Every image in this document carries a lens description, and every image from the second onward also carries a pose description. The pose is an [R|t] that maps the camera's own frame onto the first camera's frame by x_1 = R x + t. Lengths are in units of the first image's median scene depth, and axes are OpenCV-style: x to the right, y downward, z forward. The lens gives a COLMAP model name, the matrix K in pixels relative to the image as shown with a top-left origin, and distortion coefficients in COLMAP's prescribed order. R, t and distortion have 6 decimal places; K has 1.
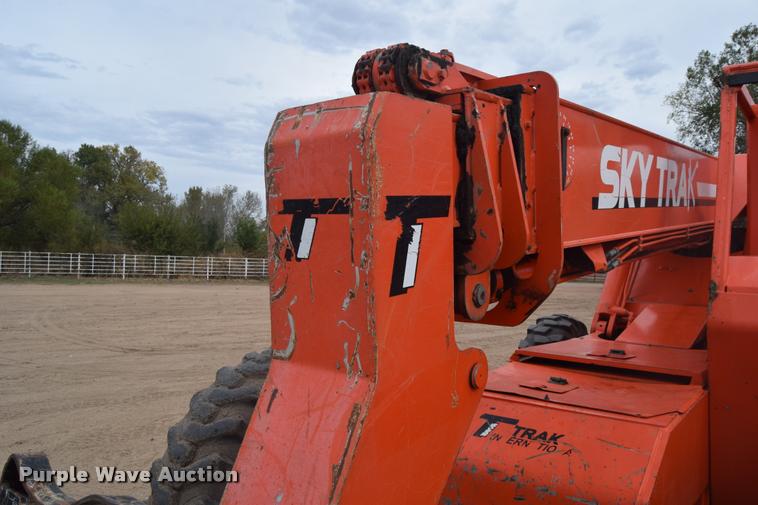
lens RADIAL K [[587.8, 0, 376.5], [0, 587.8, 258.7], [0, 0, 1]] dist [-0.085276, 0.015081]
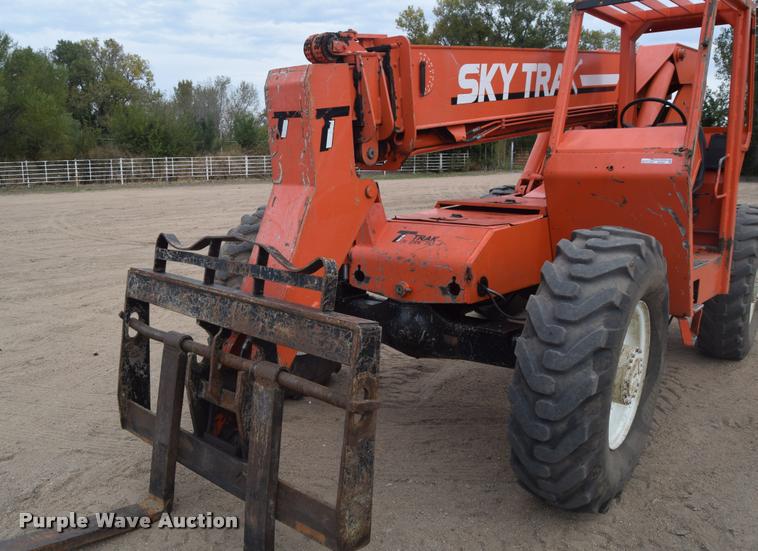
lens RADIAL K [[644.9, 0, 344.2], [0, 644.9, 281.6], [0, 0, 1]] dist [-0.093109, 0.028142]
pose [[0.996737, -0.028827, -0.075394, 0.129438], [0.043142, 0.979701, 0.195768, 0.031823], [0.068220, -0.198382, 0.977748, -0.707279]]
